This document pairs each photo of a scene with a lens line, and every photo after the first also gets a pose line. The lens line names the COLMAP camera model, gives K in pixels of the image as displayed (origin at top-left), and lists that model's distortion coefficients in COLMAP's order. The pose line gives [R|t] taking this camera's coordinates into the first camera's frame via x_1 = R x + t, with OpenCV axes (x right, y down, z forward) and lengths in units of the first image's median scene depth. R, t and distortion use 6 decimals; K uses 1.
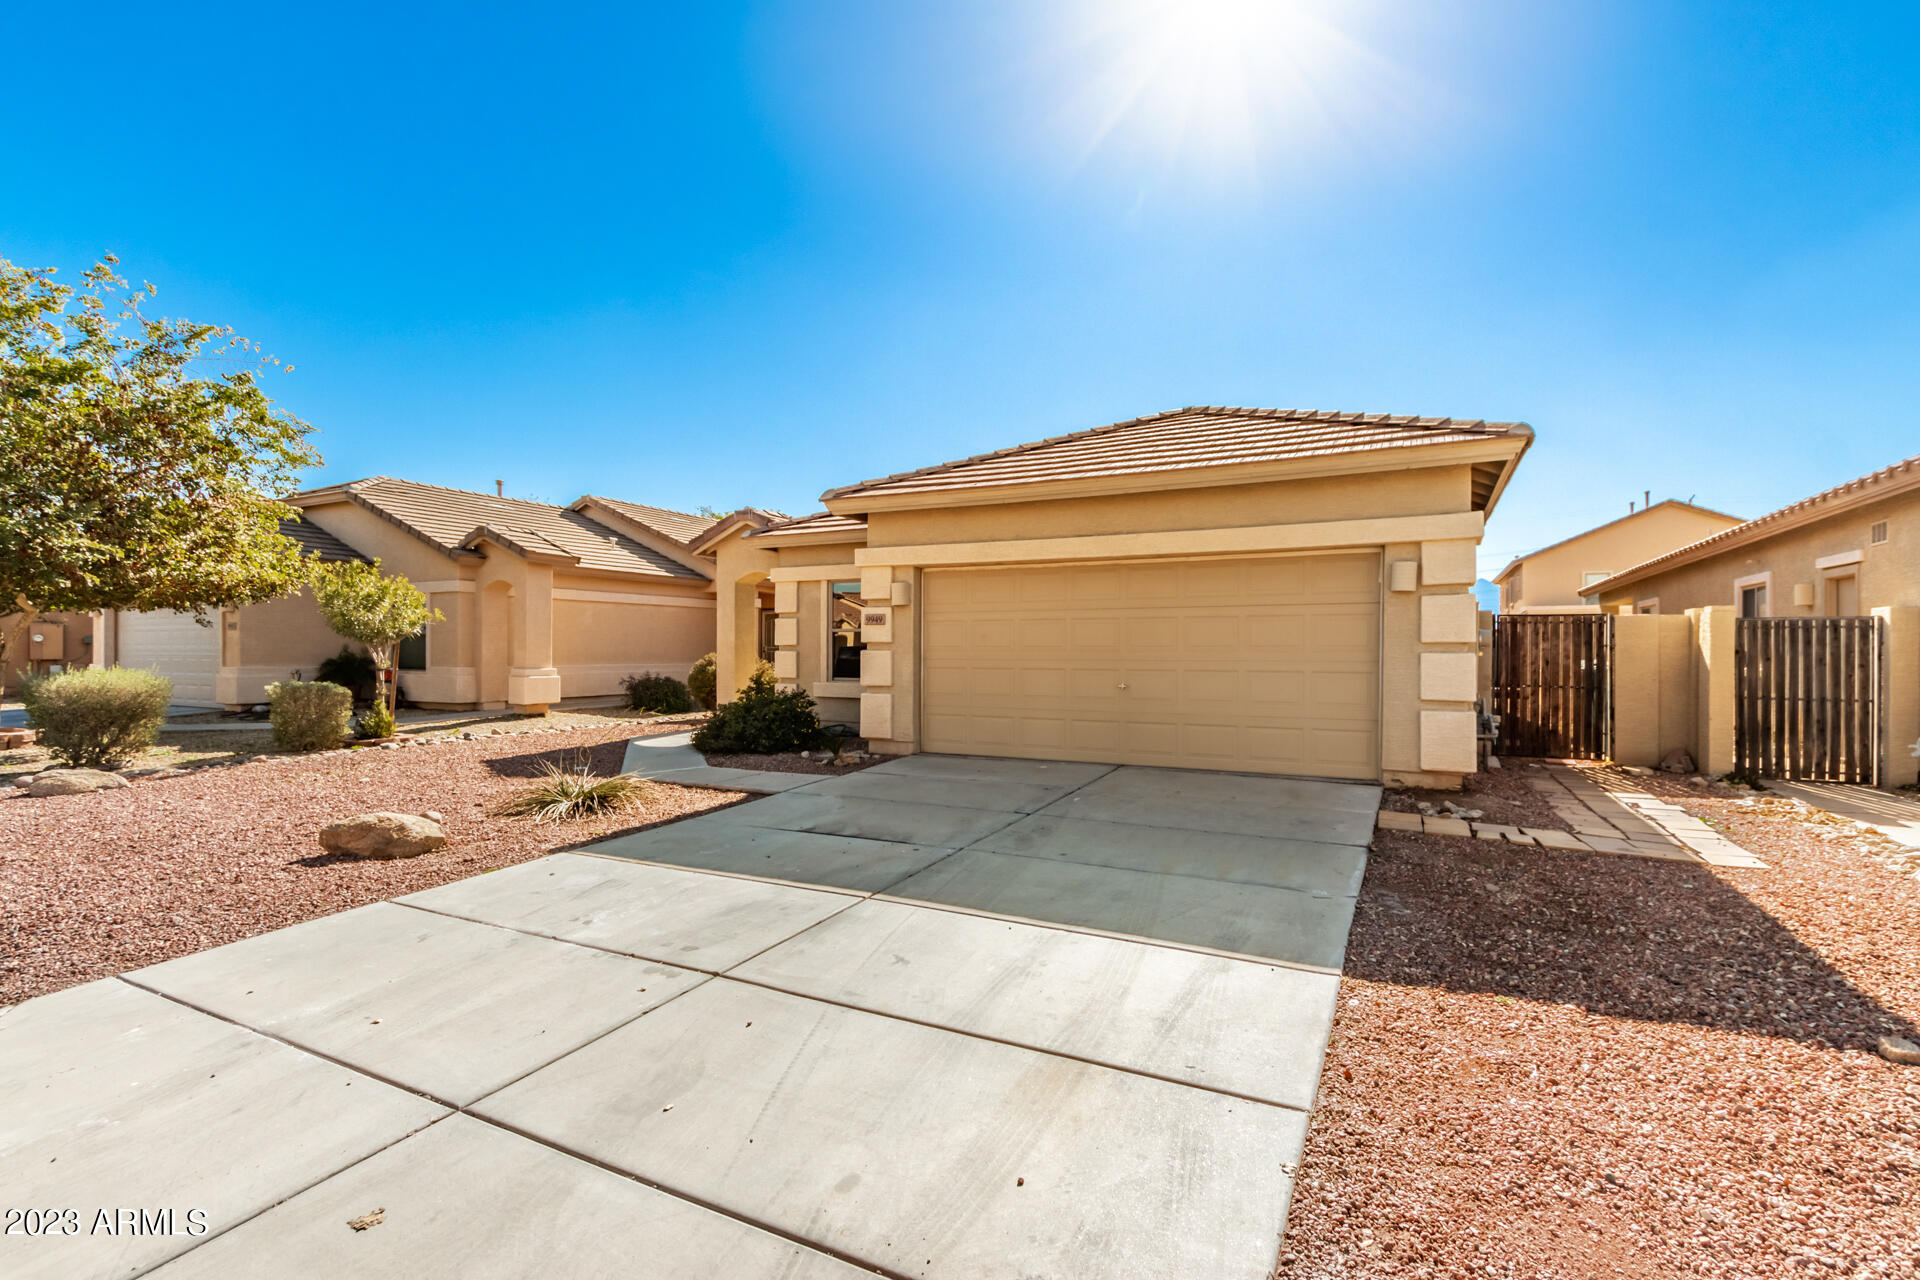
lens RADIAL K [[882.3, 0, 960.0], [0, 882.3, 640.0], [0, 0, 1]] dist [0.003202, -0.000097]
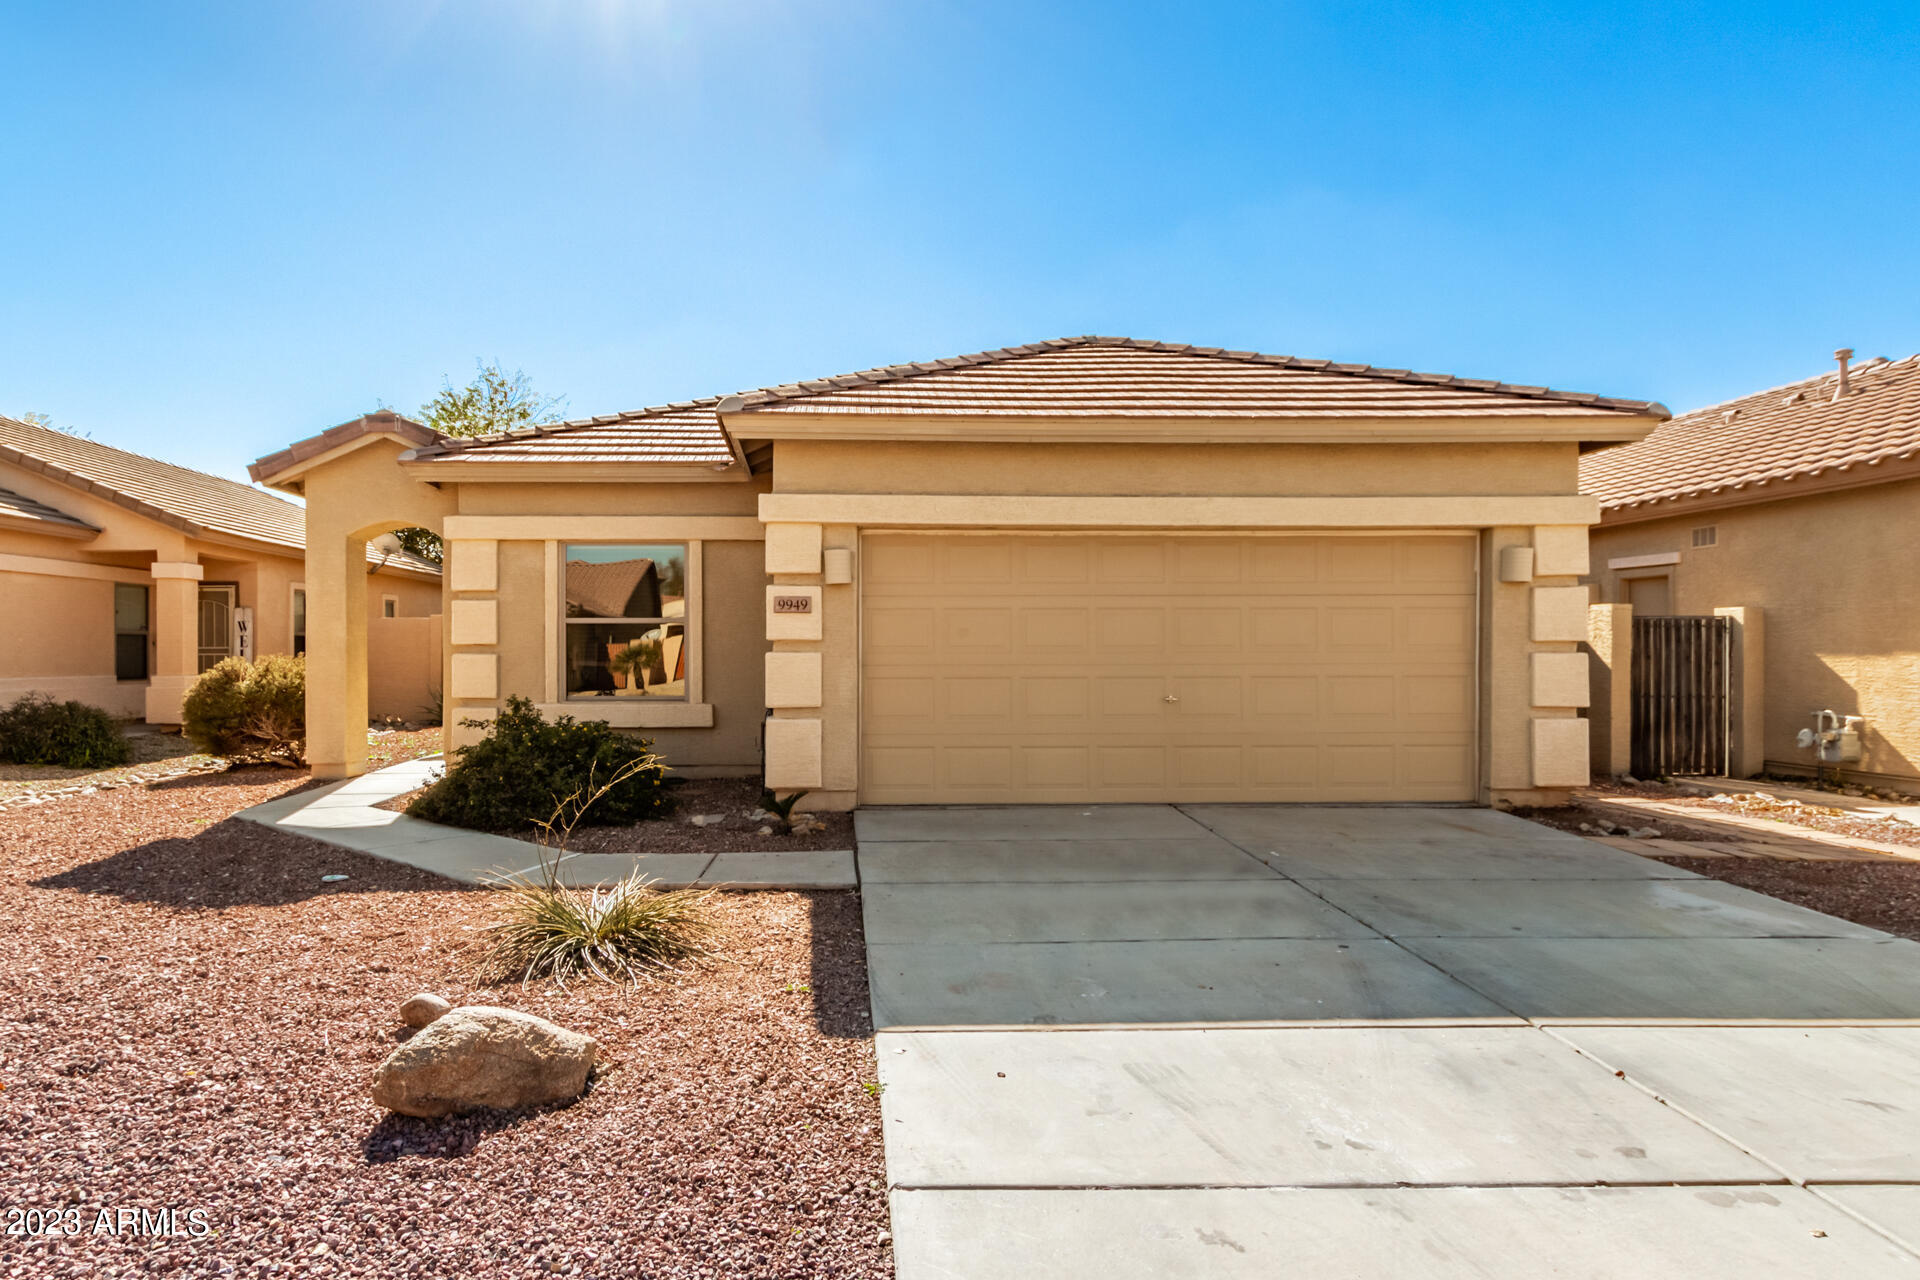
lens RADIAL K [[1166.2, 0, 960.0], [0, 1166.2, 640.0], [0, 0, 1]] dist [0.006554, 0.001070]
pose [[0.879505, 0.000808, 0.475889, -0.417971], [-0.002368, 0.999994, 0.002679, 0.000013], [-0.475884, -0.003483, 0.879501, 0.199042]]
